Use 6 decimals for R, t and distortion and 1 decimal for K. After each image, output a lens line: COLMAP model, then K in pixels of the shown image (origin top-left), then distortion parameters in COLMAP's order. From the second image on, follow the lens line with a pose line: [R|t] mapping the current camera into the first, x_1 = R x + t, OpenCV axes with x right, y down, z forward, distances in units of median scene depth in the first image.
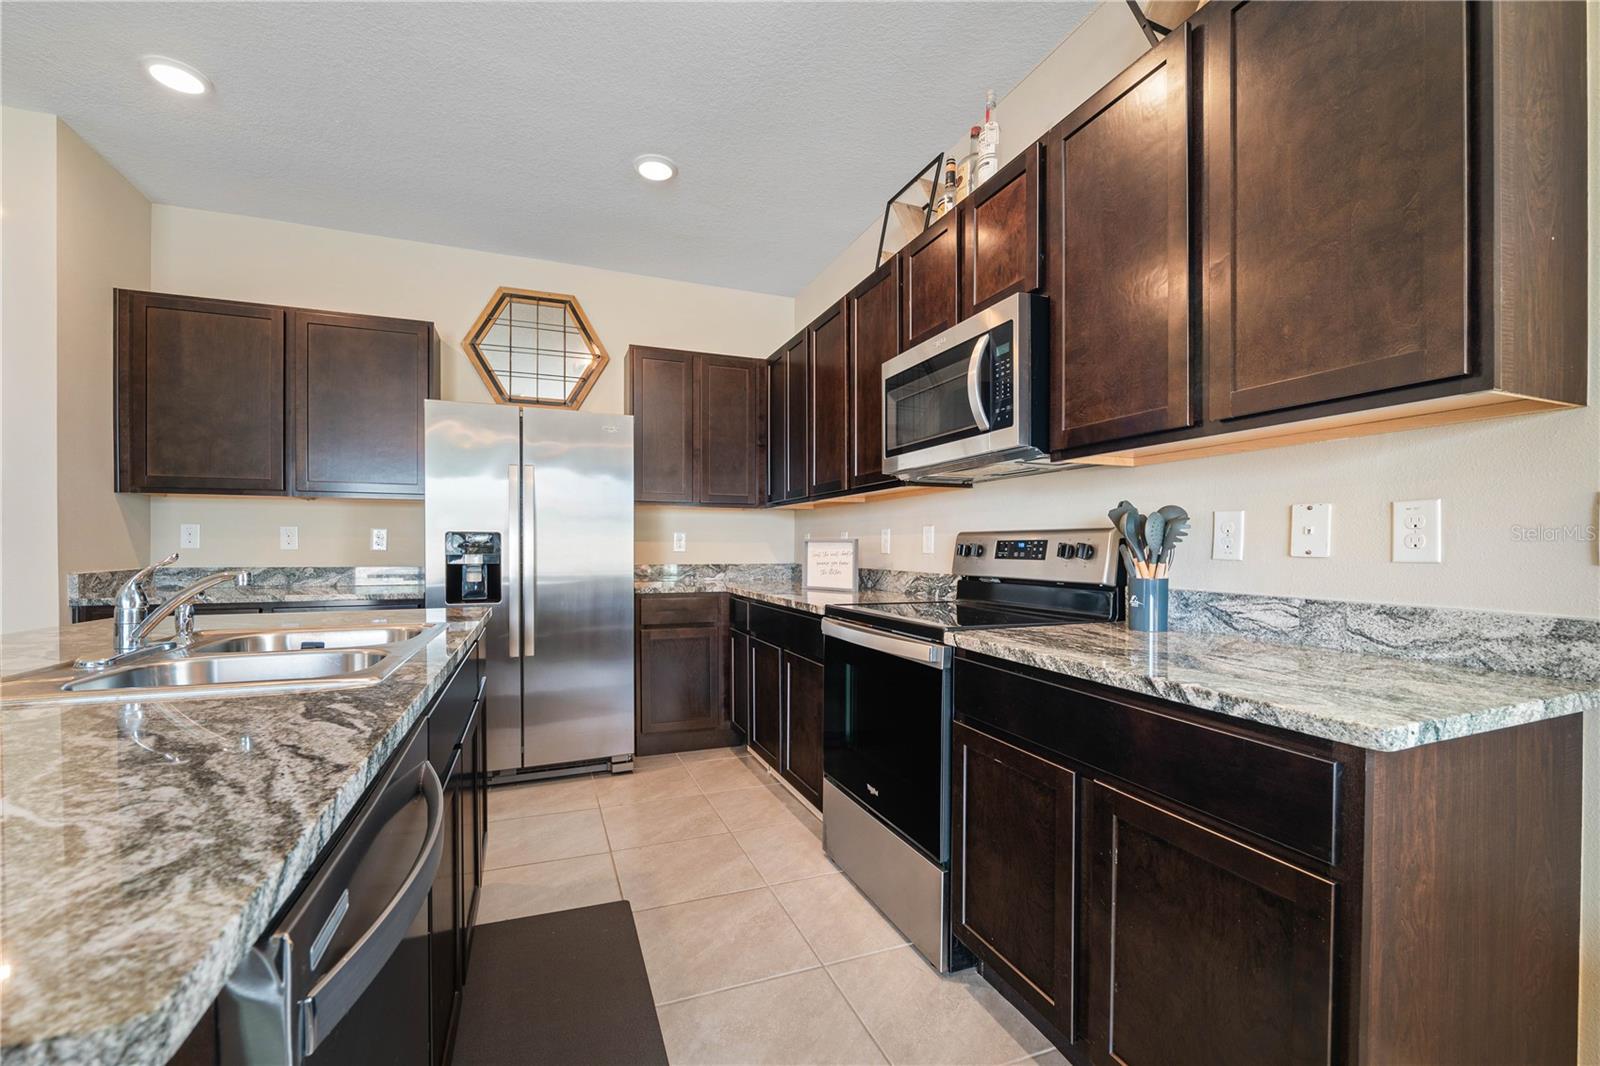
lens RADIAL K [[661.0, 0, 789.1], [0, 661.0, 551.0], [0, 0, 1]] dist [-0.006788, -0.000170]
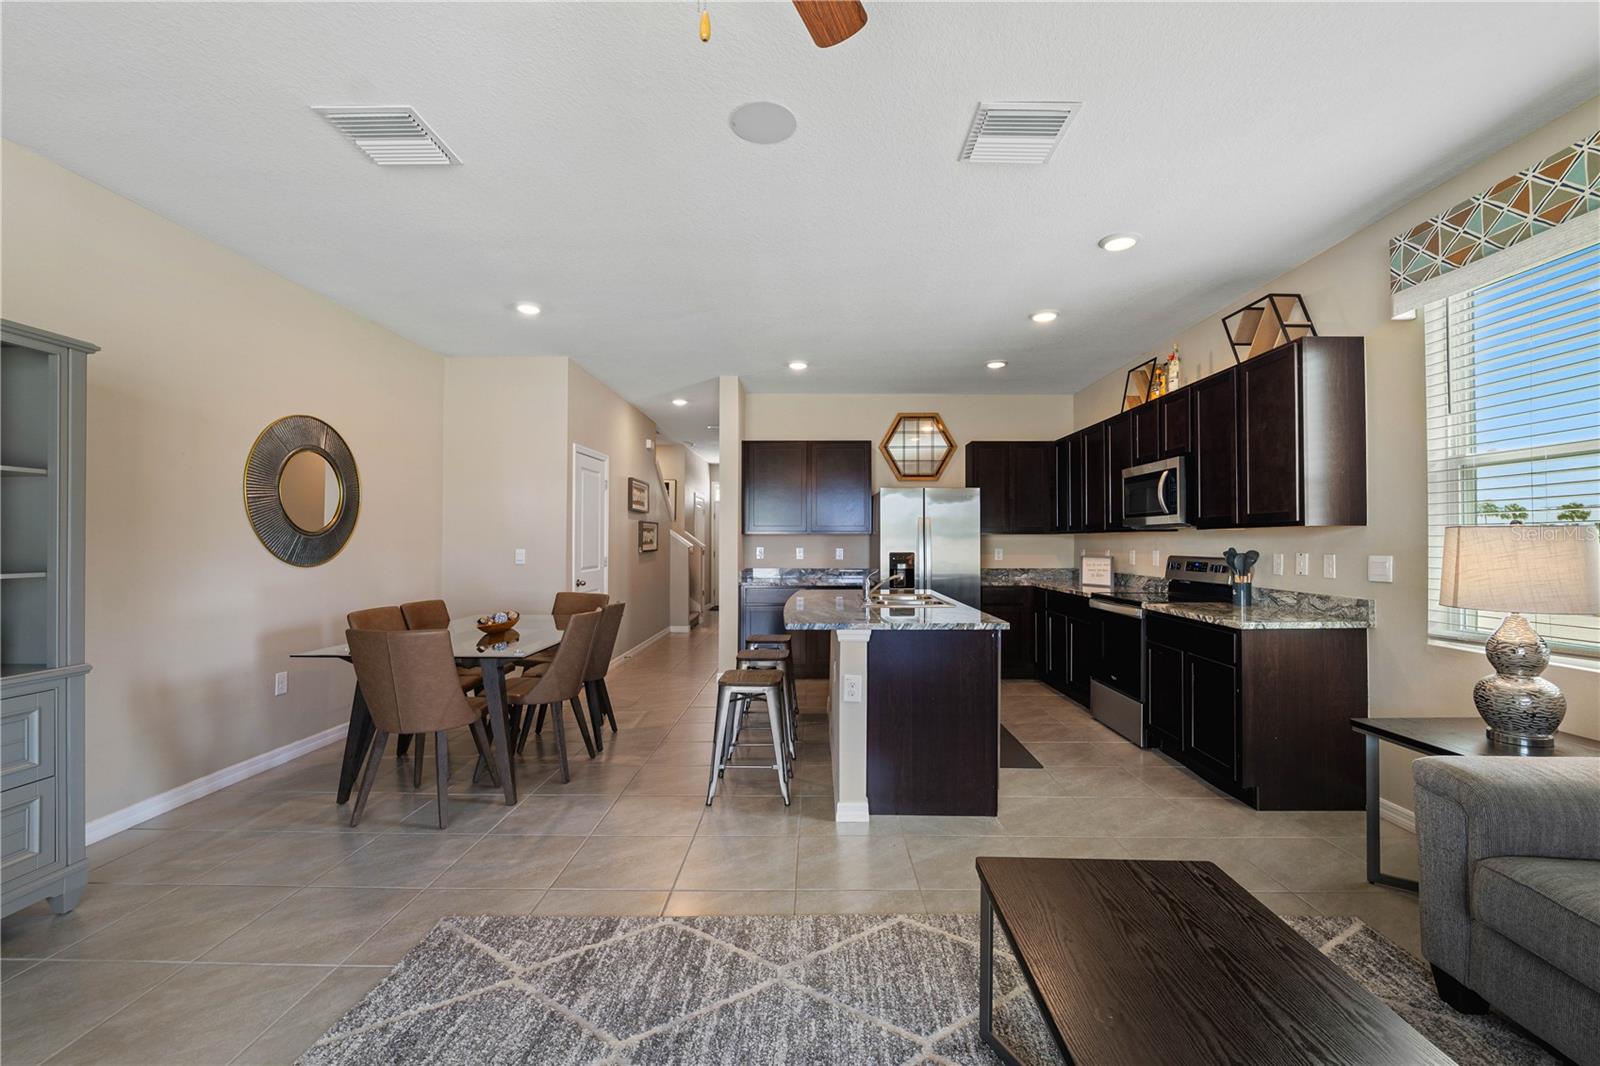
lens RADIAL K [[660.2, 0, 817.7], [0, 660.2, 538.0], [0, 0, 1]] dist [-0.007899, -0.000038]
pose [[0.935424, -0.003504, -0.353511, -0.011100], [-0.000945, 0.999923, -0.012413, -0.047614], [0.353527, 0.011946, 0.935348, -0.953370]]
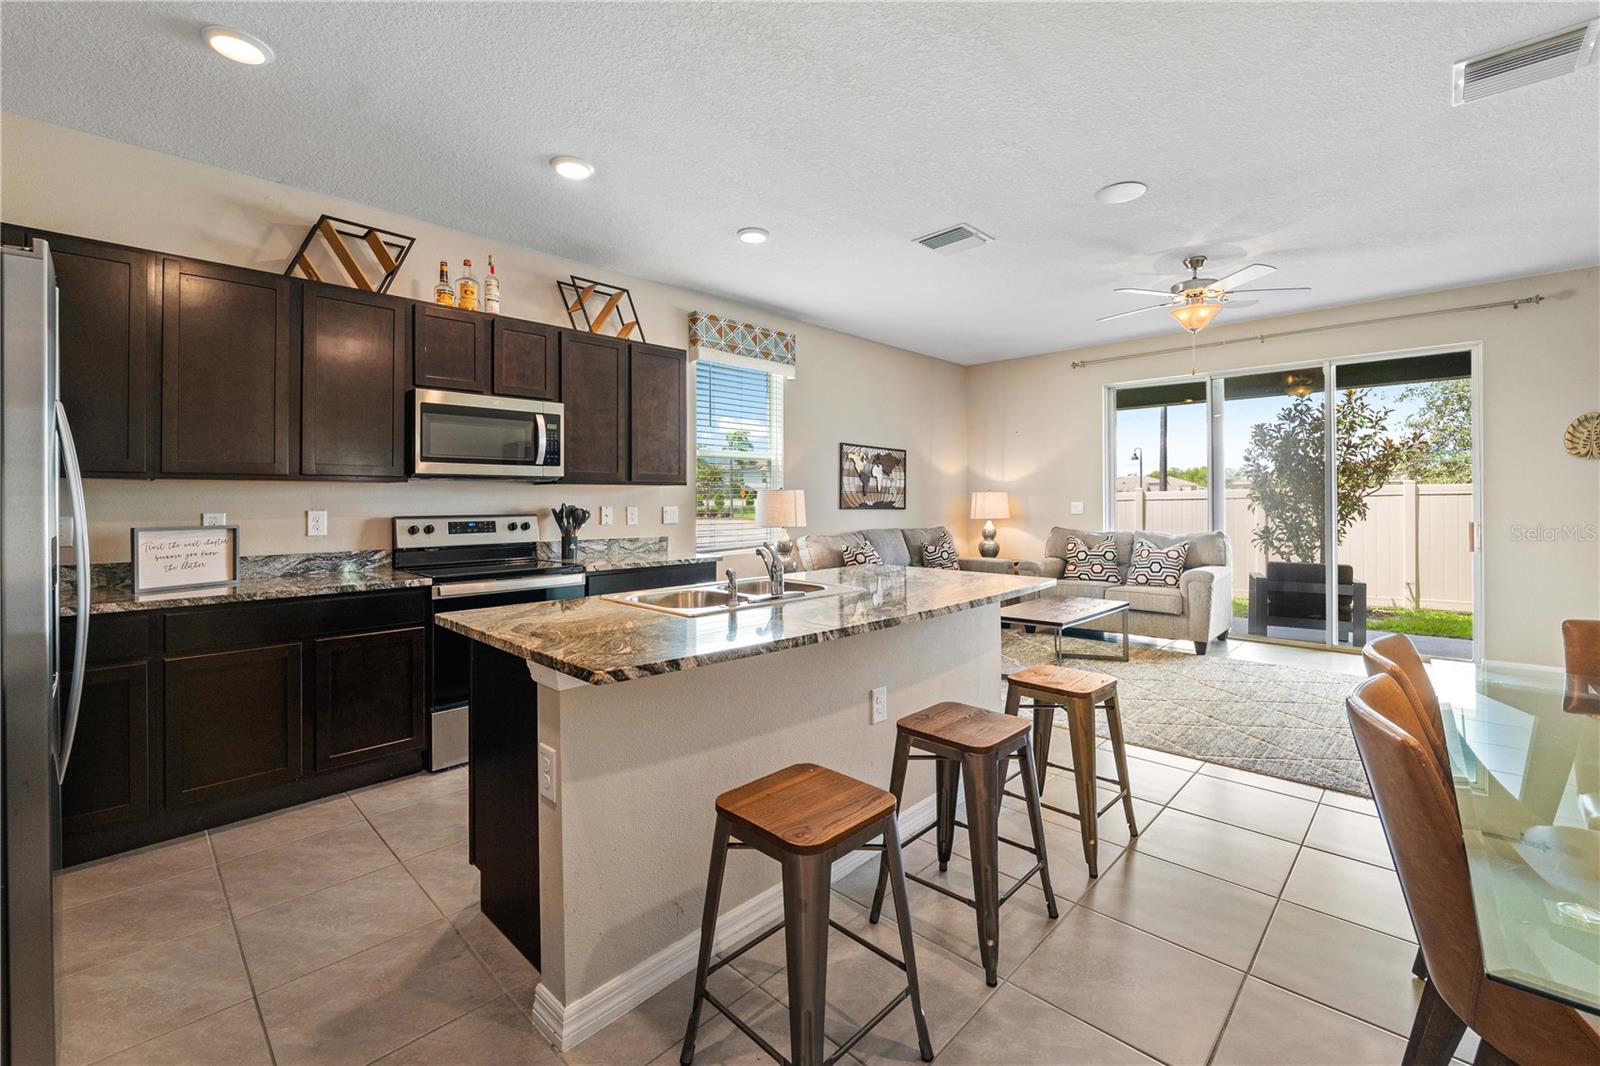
lens RADIAL K [[660.9, 0, 803.2], [0, 660.9, 498.6], [0, 0, 1]] dist [-0.001884, -0.000039]
pose [[-0.411226, 0.002001, 0.911531, -1.134817], [0.009718, 0.999950, 0.002189, -0.052684], [-0.911481, 0.009758, -0.411225, 0.707714]]
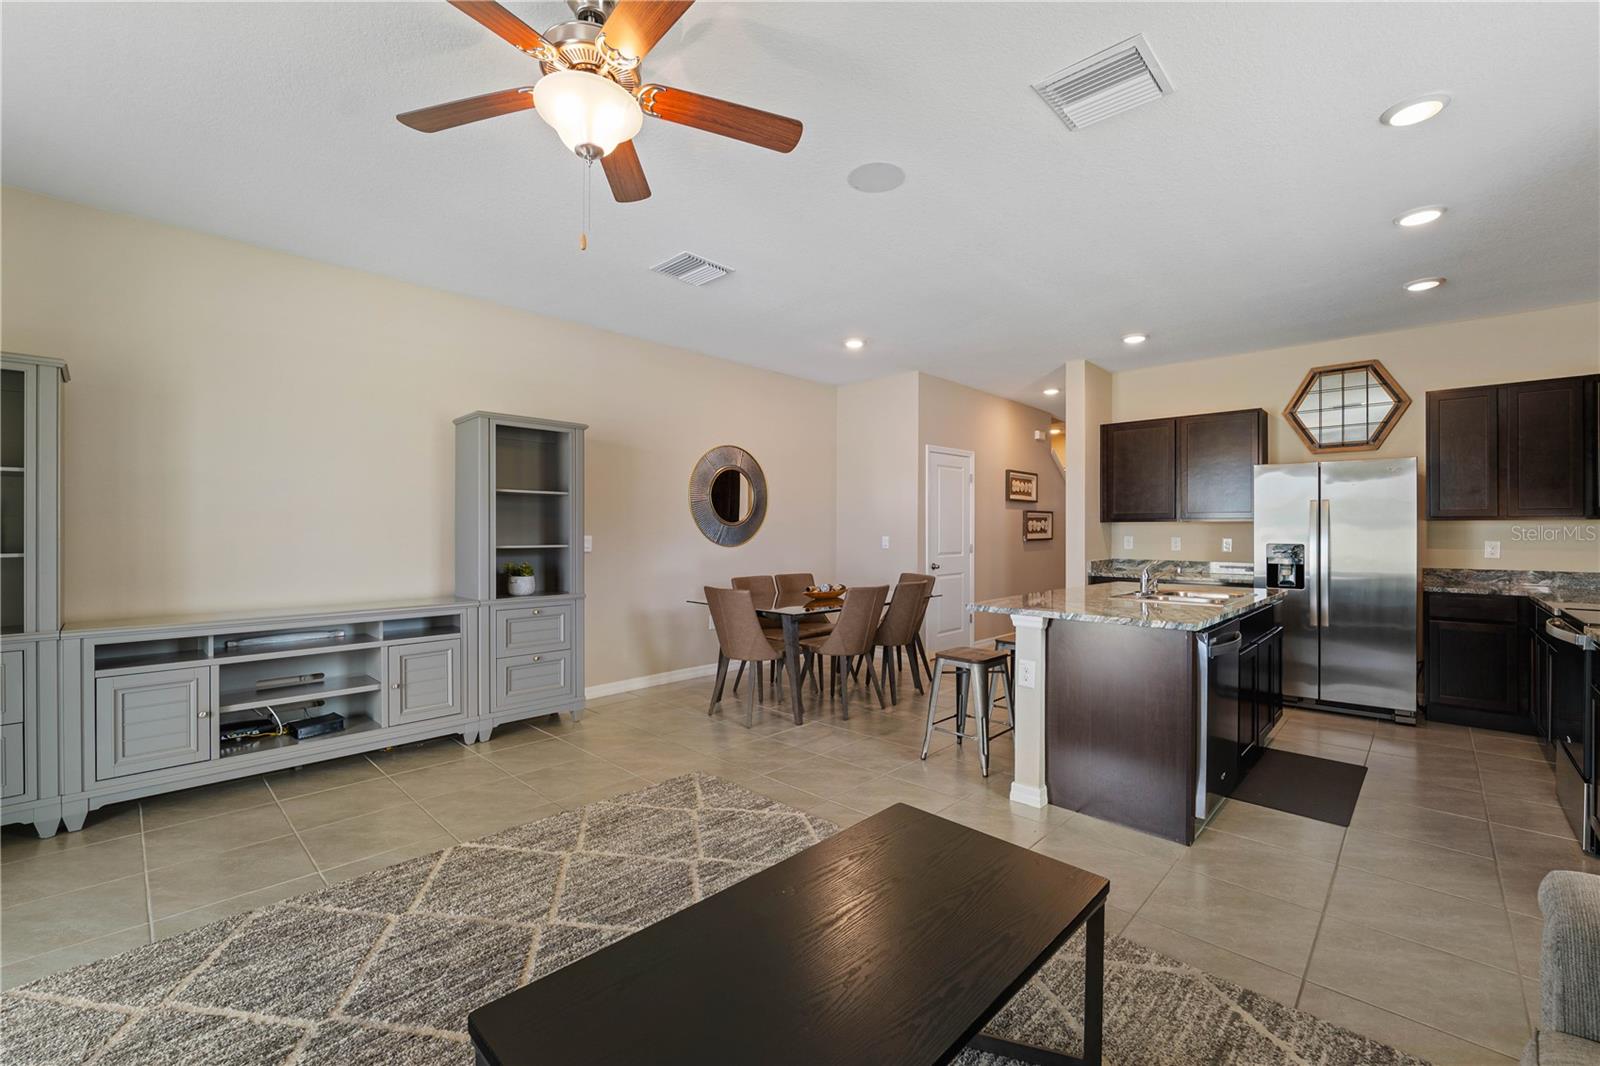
lens RADIAL K [[670.9, 0, 821.8], [0, 670.9, 532.7], [0, 0, 1]] dist [-0.003032, 0.000183]
pose [[0.446999, 0.001415, -0.894533, 0.478296], [-0.007511, 0.999969, -0.002172, -0.044310], [0.894503, 0.007689, 0.446996, -0.737744]]
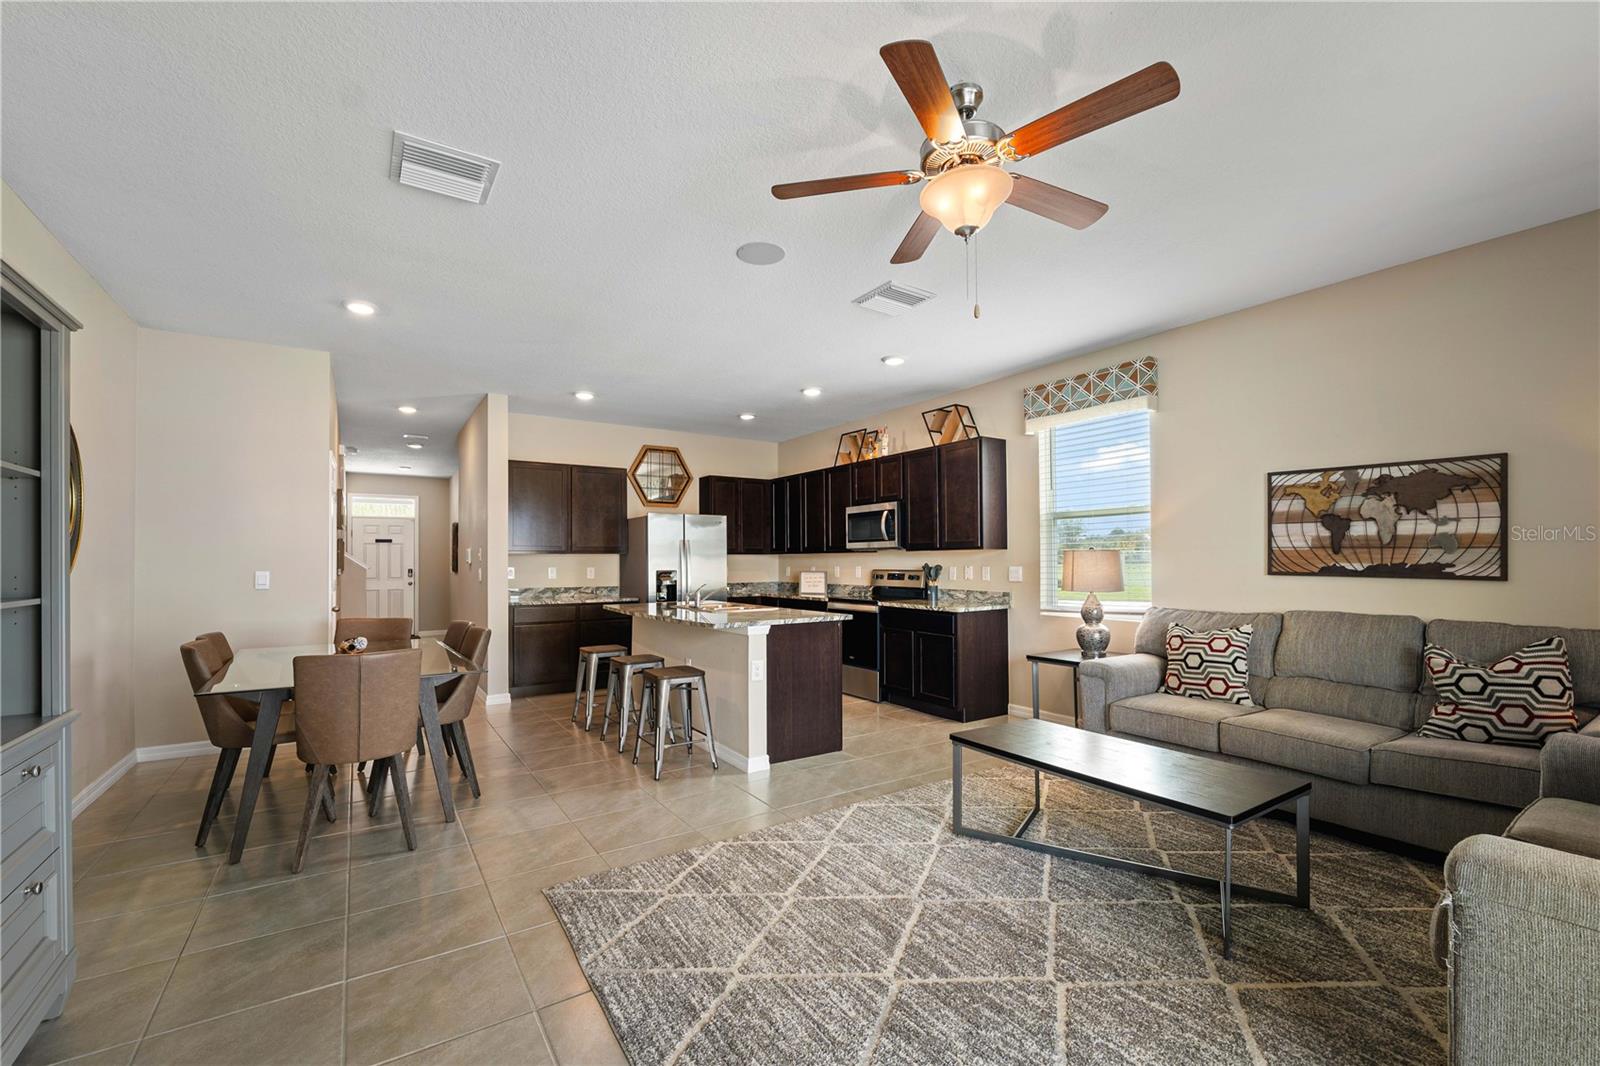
lens RADIAL K [[658.9, 0, 805.0], [0, 658.9, 559.4], [0, 0, 1]] dist [-0.000415, 0.000029]
pose [[0.973098, -0.006531, 0.230297, -0.536191], [0.008885, 0.999918, -0.009187, -0.041681], [-0.230218, 0.010986, 0.973077, -1.312246]]
